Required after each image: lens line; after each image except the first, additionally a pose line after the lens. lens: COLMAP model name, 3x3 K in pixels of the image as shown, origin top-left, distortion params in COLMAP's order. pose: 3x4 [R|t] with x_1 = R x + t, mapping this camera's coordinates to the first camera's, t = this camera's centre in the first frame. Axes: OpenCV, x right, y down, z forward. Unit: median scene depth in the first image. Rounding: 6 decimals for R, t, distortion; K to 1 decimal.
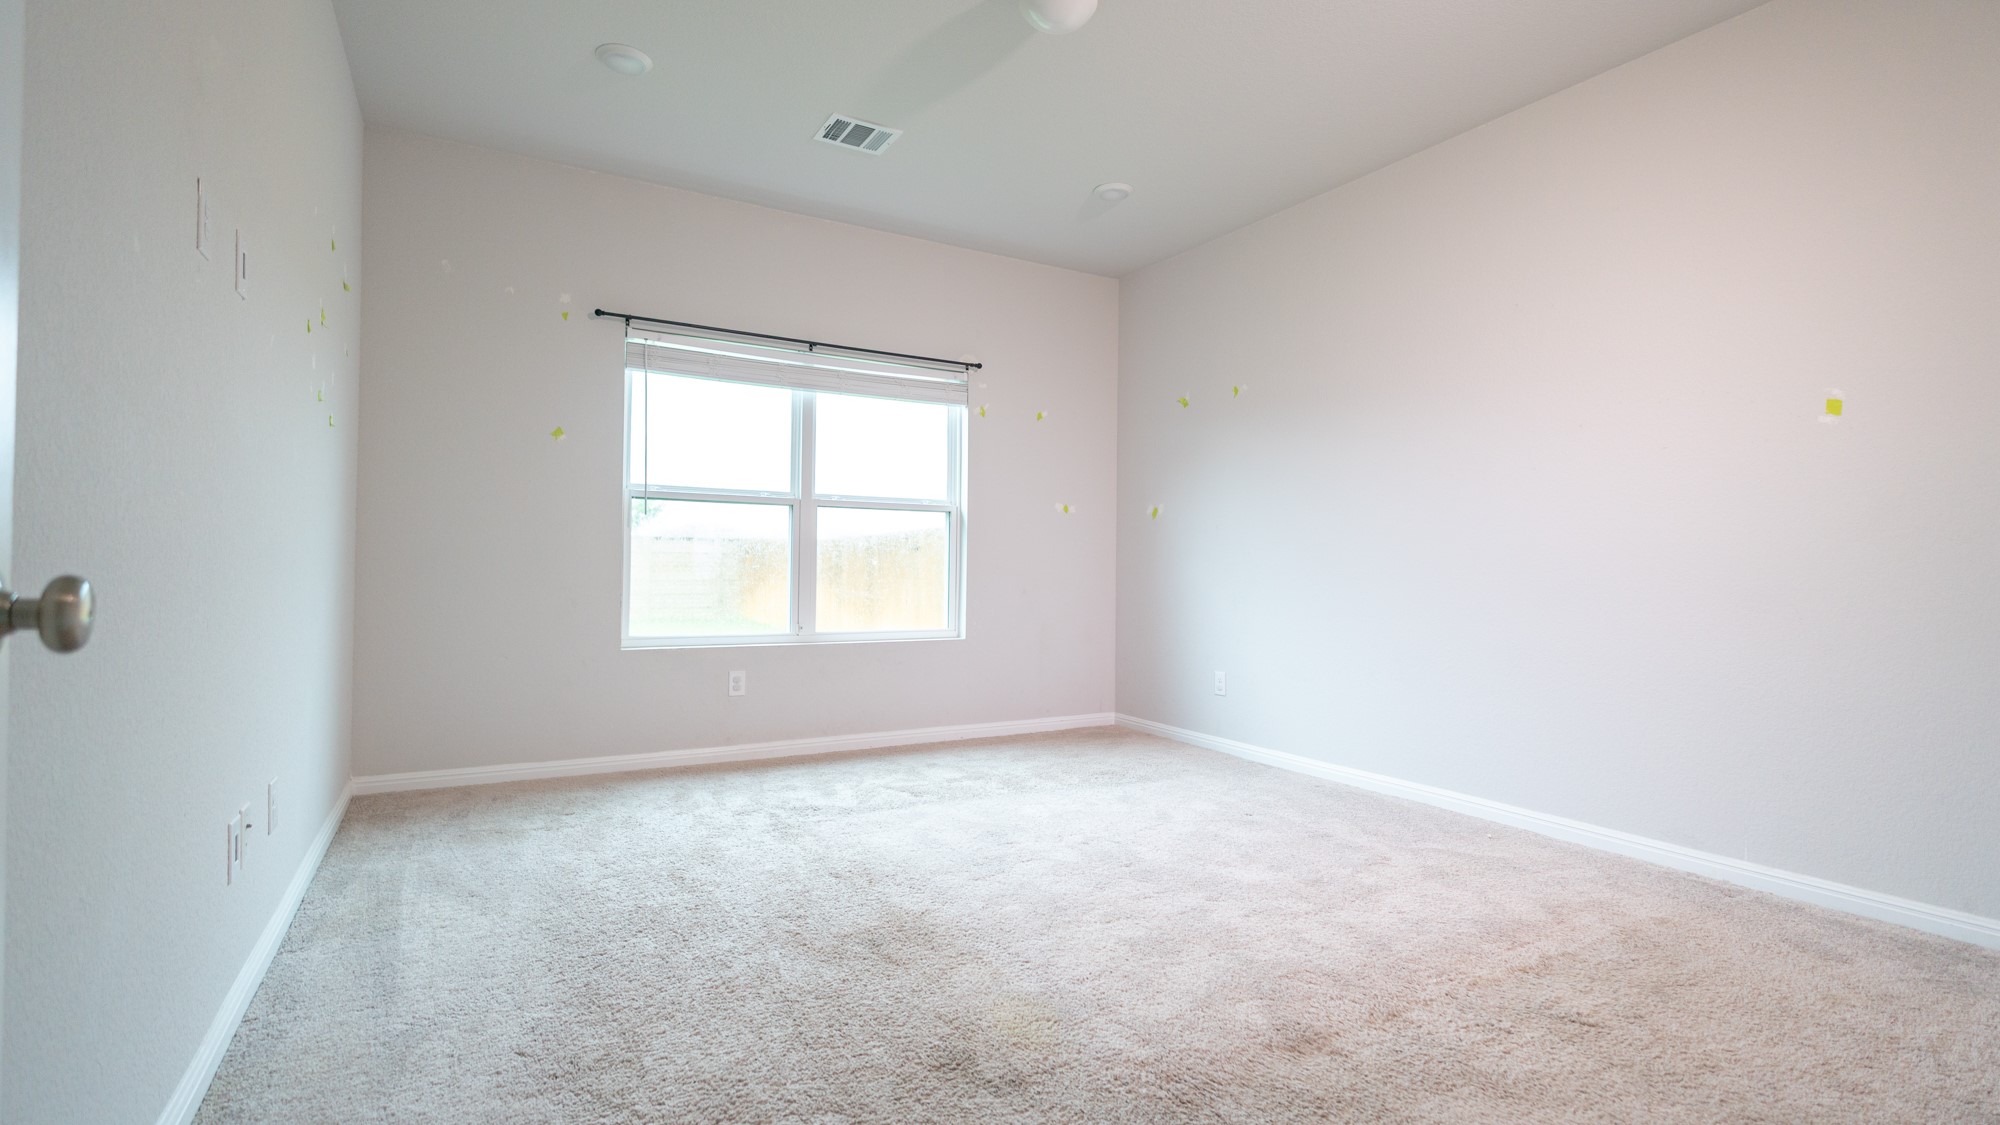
lens RADIAL K [[911.3, 0, 1003.0], [0, 911.3, 560.0], [0, 0, 1]] dist [-0.012254, 0.003356]
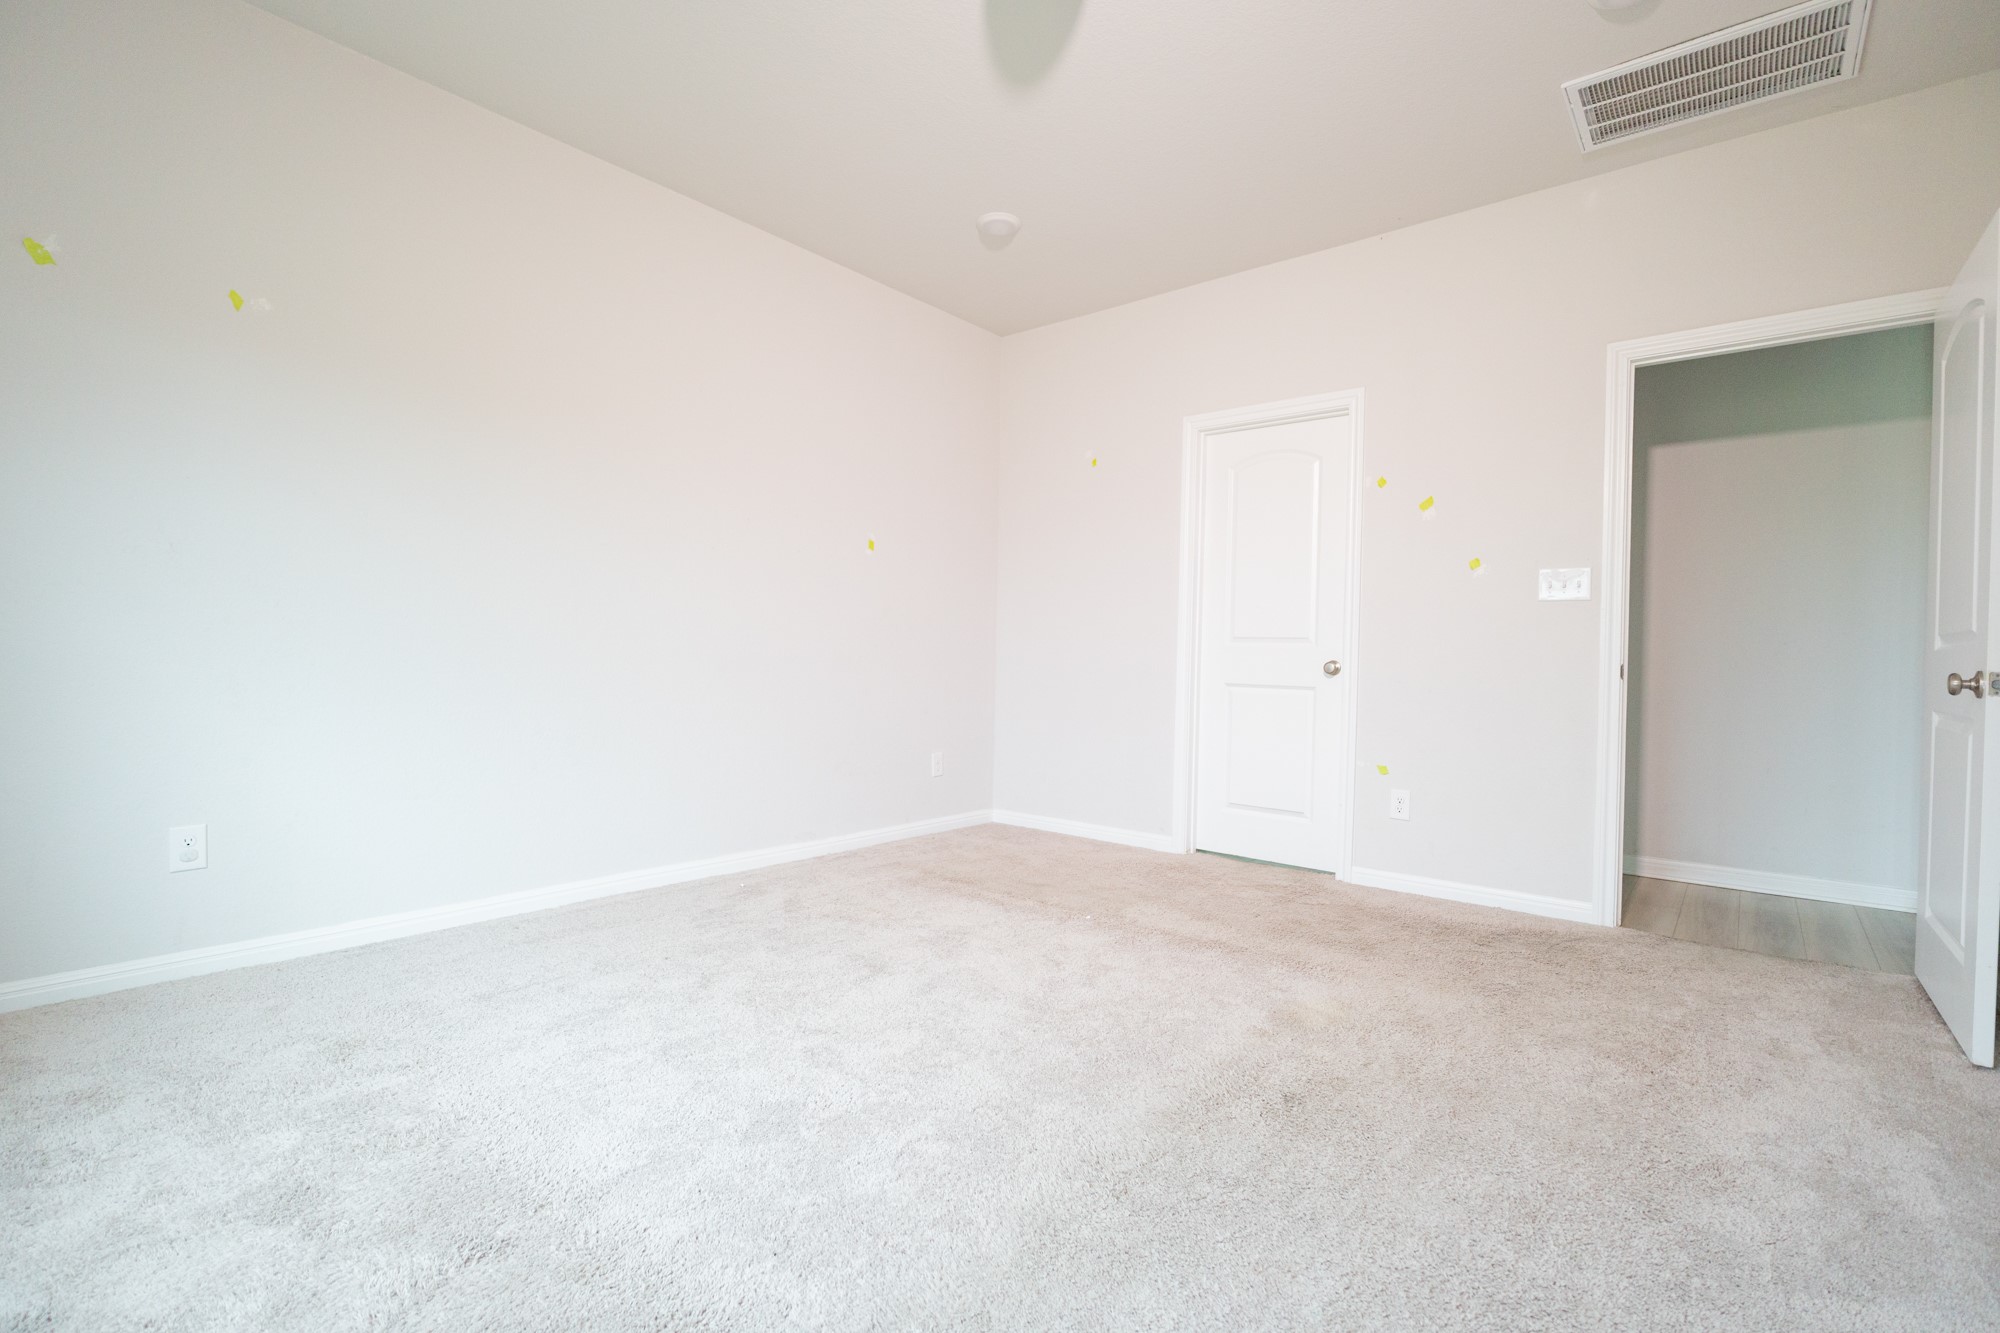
lens RADIAL K [[915.8, 0, 1003.3], [0, 915.8, 663.8], [0, 0, 1]] dist [-0.005707, 0.000340]
pose [[-0.348370, -0.026597, 0.936980, -0.673419], [-0.031918, 0.999354, 0.016501, 0.011048], [-0.936814, -0.024158, -0.348994, 1.225338]]
